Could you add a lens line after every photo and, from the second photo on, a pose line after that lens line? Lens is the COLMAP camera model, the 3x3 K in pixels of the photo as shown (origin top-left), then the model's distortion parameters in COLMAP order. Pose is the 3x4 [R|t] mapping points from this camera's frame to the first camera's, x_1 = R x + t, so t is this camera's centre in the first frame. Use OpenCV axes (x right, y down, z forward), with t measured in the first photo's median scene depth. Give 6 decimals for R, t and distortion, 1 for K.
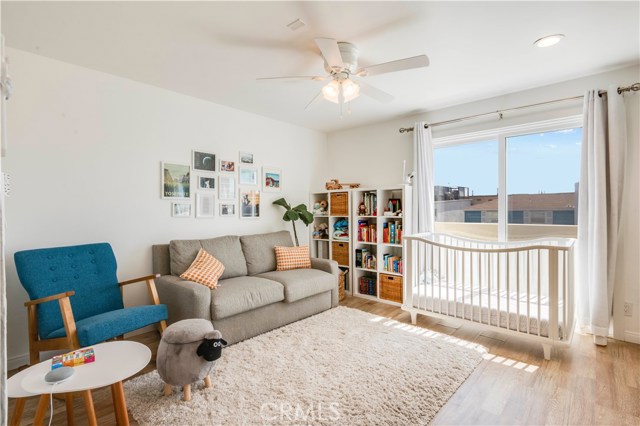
lens RADIAL K [[308.3, 0, 317.3], [0, 308.3, 206.5], [0, 0, 1]] dist [0.001065, -0.000391]
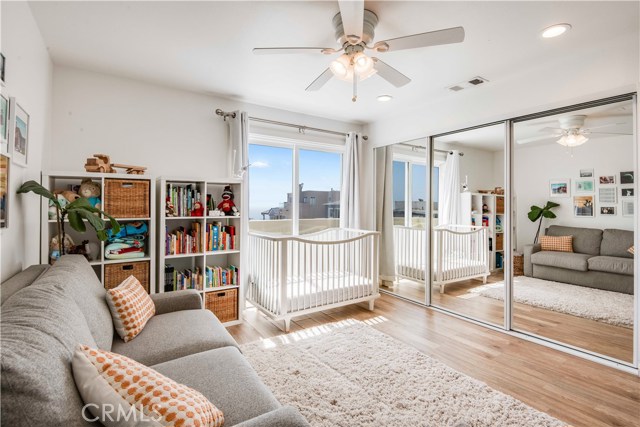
lens RADIAL K [[301.2, 0, 319.1], [0, 301.2, 204.2], [0, 0, 1]] dist [-0.000131, -0.000068]
pose [[0.248308, 0.019619, 0.968483, -0.453514], [-0.007806, 0.999803, -0.018252, 0.012564], [-0.968650, -0.003028, 0.248412, 0.564769]]
